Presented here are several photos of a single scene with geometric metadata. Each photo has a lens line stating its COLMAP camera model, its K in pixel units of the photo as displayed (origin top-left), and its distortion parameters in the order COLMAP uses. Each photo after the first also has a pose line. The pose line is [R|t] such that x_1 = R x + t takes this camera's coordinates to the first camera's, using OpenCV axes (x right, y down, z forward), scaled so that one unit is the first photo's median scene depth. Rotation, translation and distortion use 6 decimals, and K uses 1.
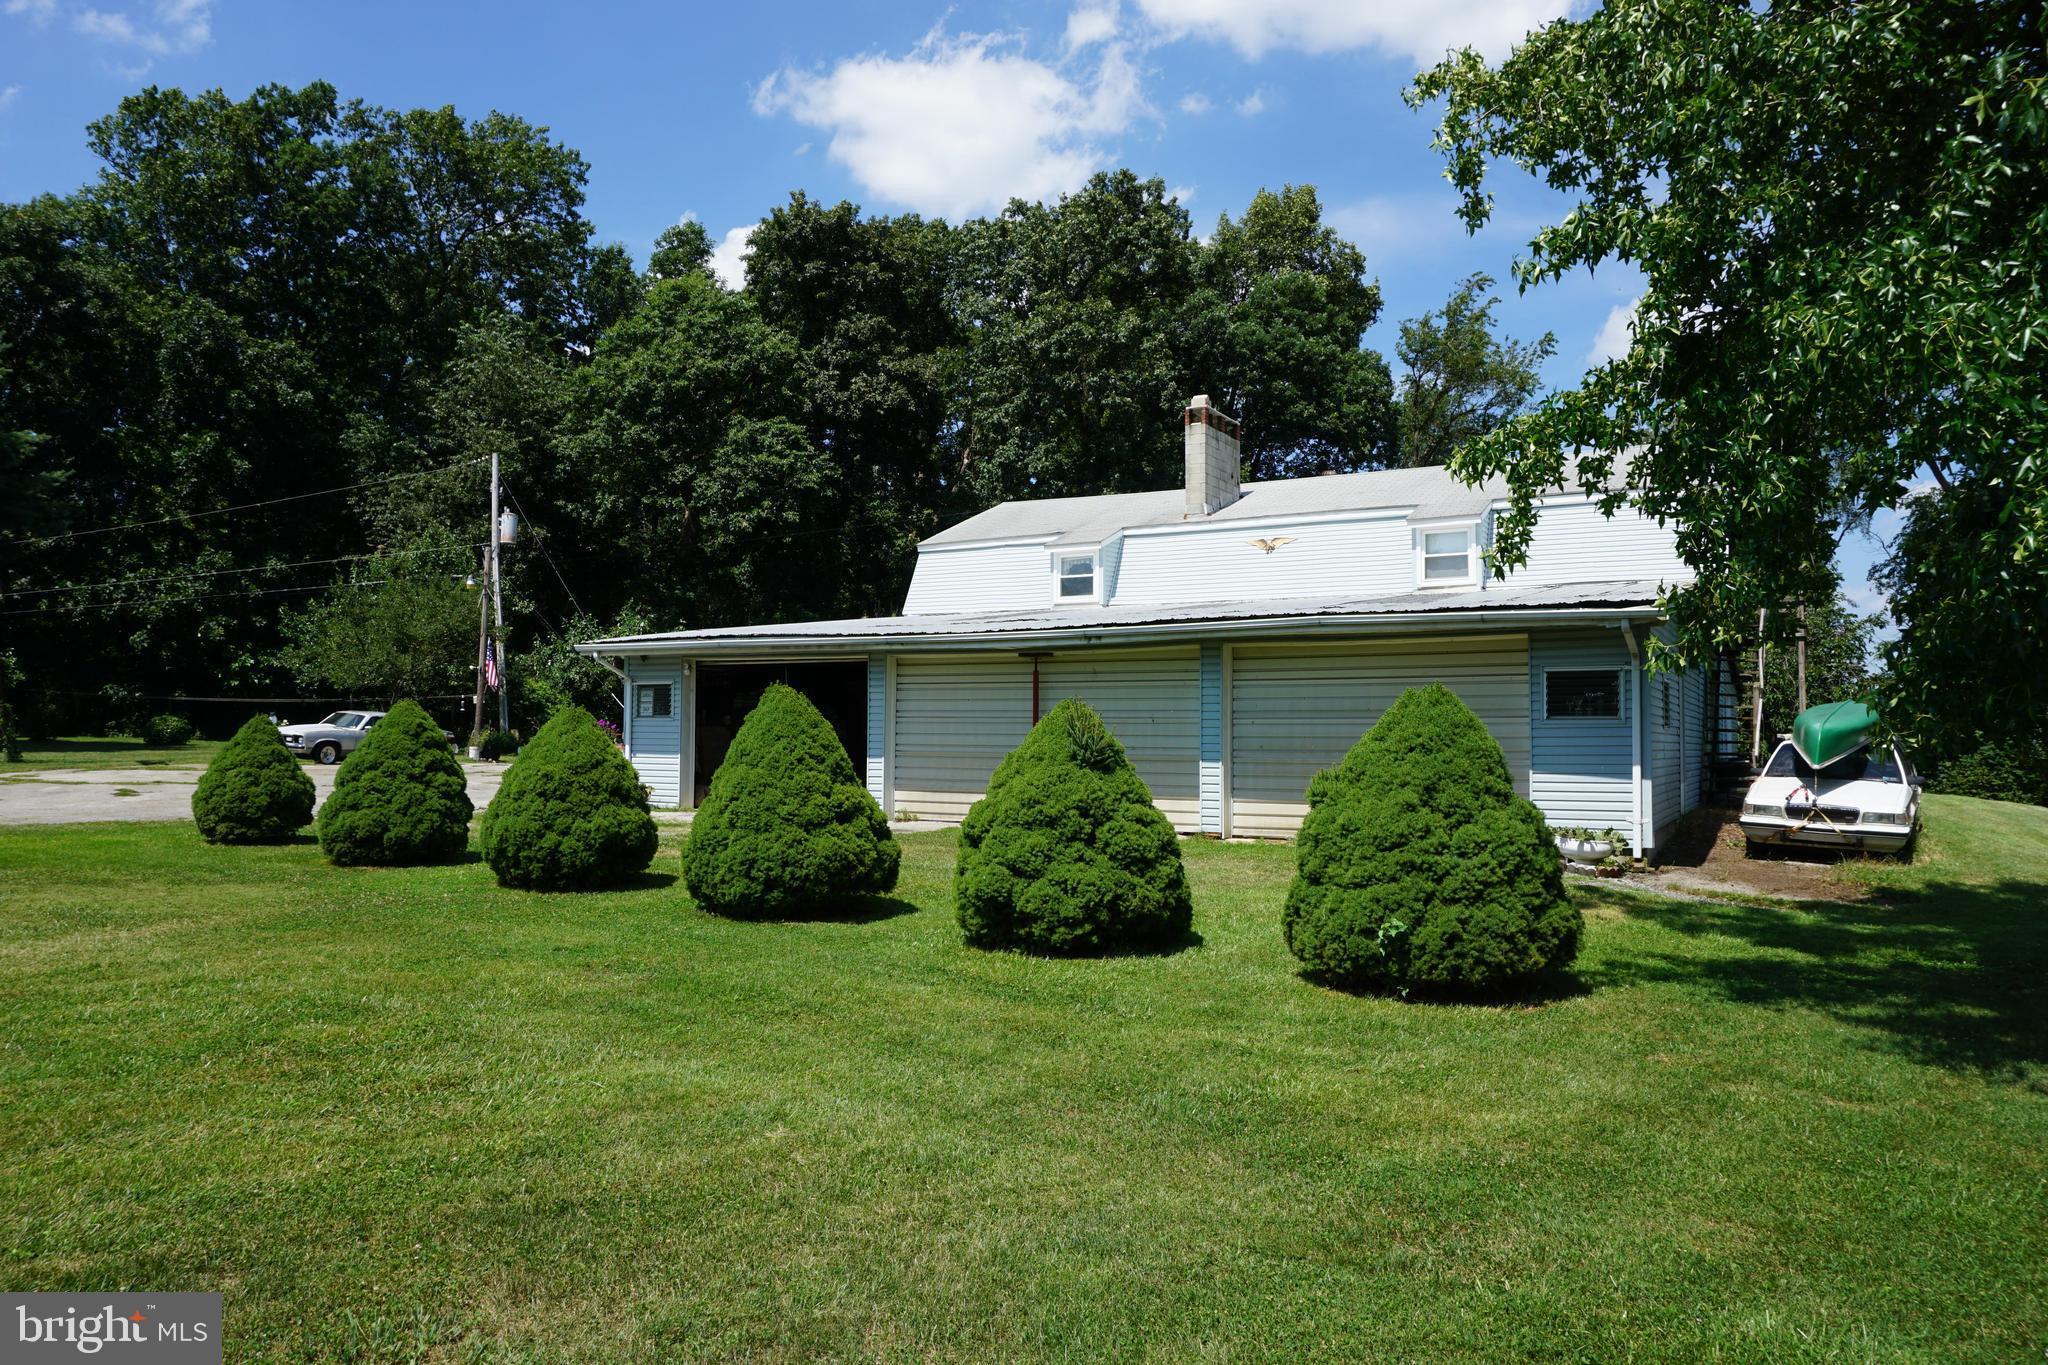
lens RADIAL K [[1365.6, 0, 983.0], [0, 1365.6, 650.7], [0, 0, 1]] dist [-0.064750, 0.041052]
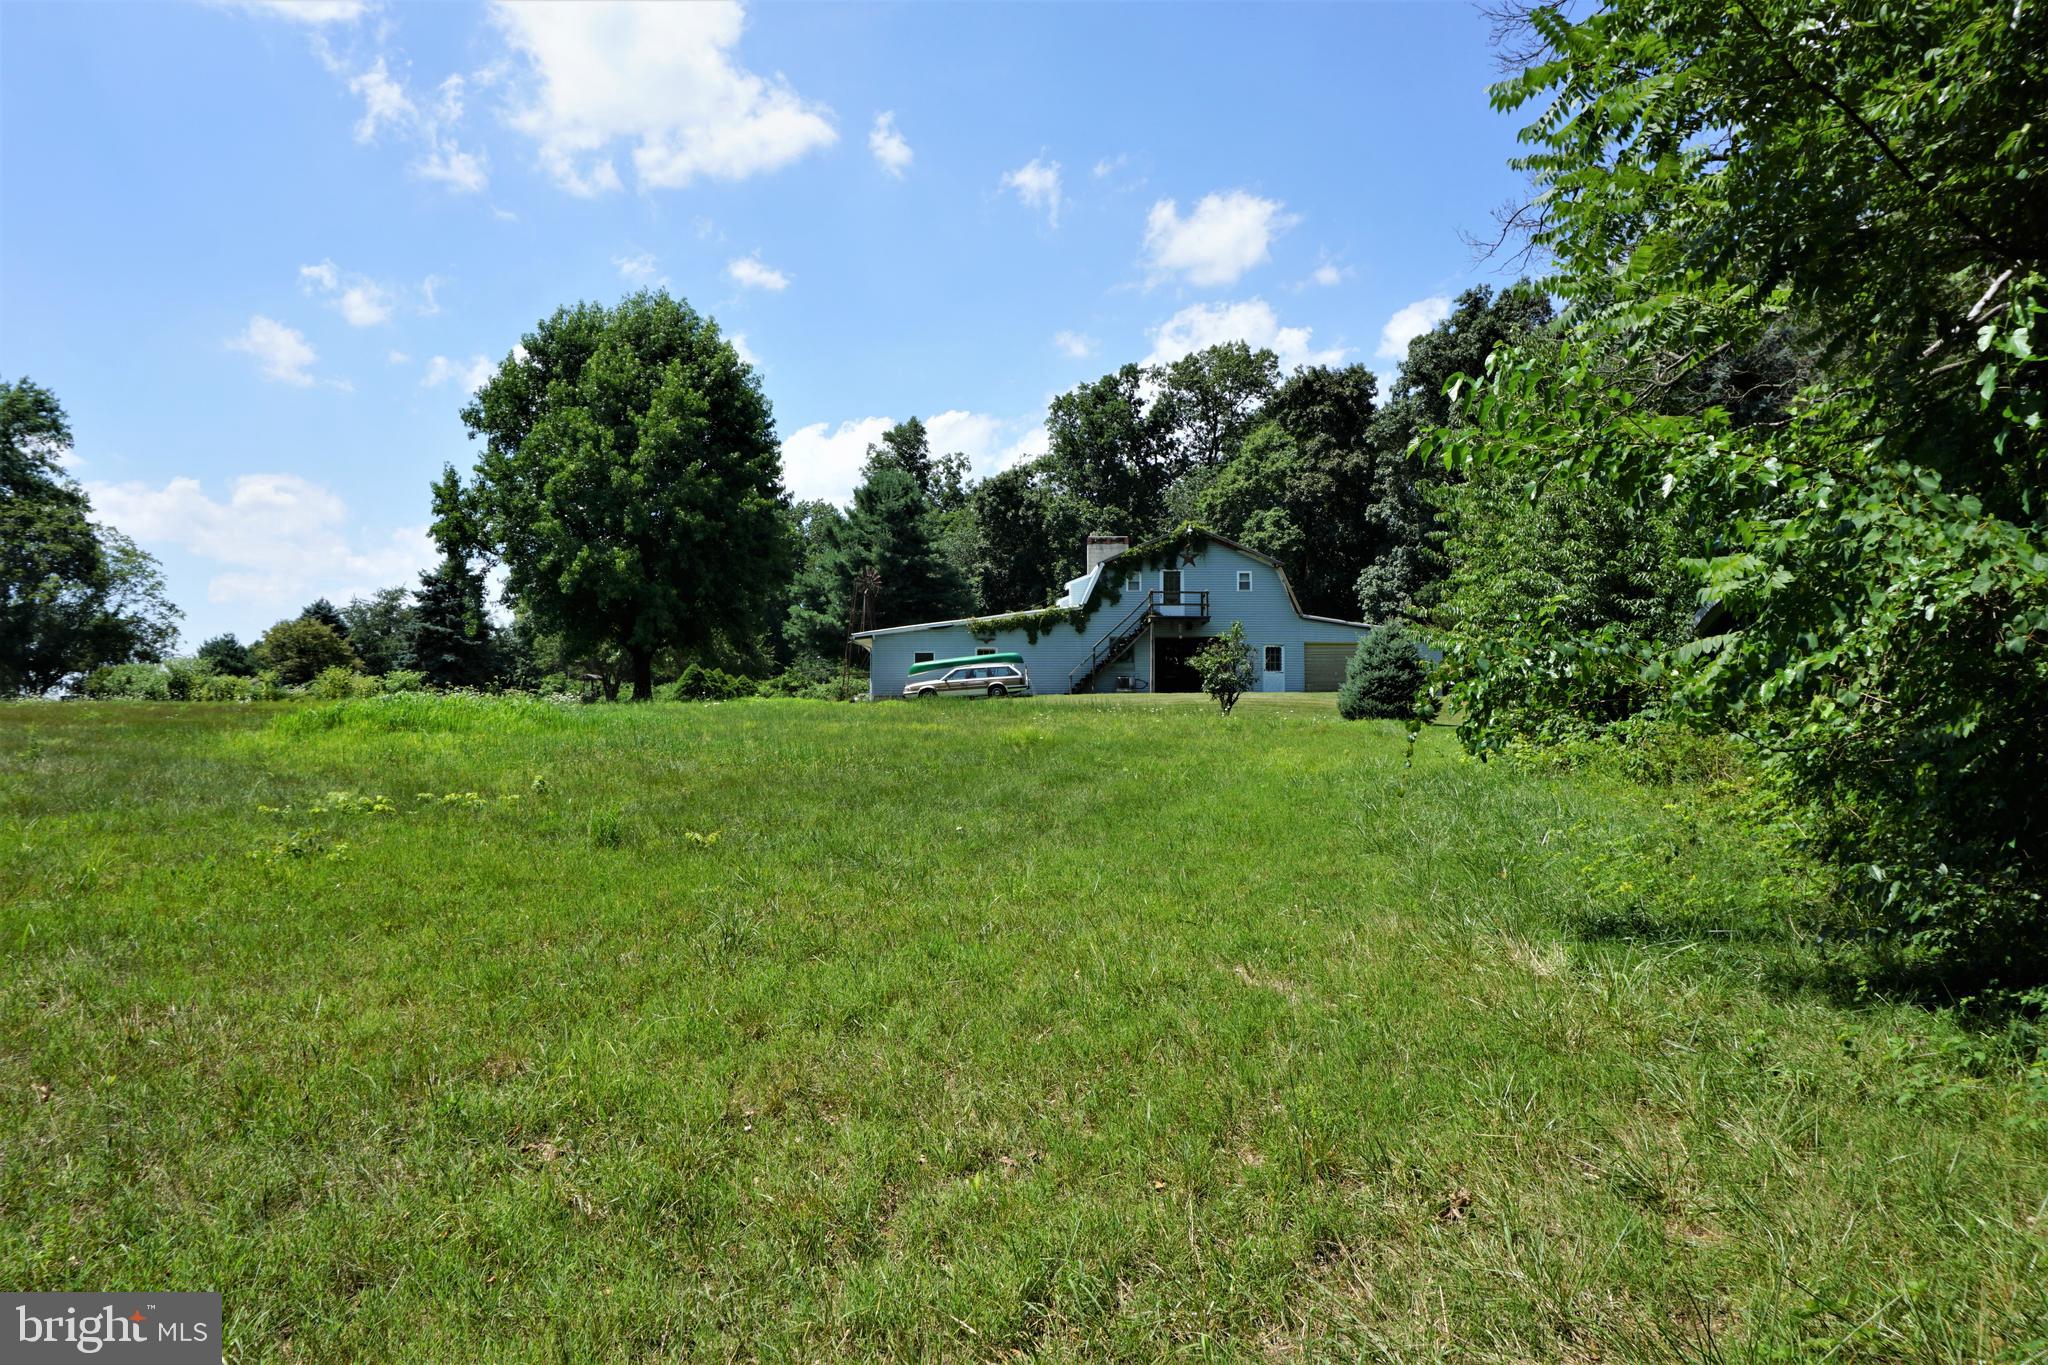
lens RADIAL K [[1365.6, 0, 1037.7], [0, 1365.6, 681.7], [0, 0, 1]] dist [-0.064750, 0.041052]
pose [[0.522389, -0.043053, -0.851620, 1.125481], [0.062564, 0.997968, -0.012074, 0.049089], [0.850409, -0.046973, 0.524021, -0.164180]]
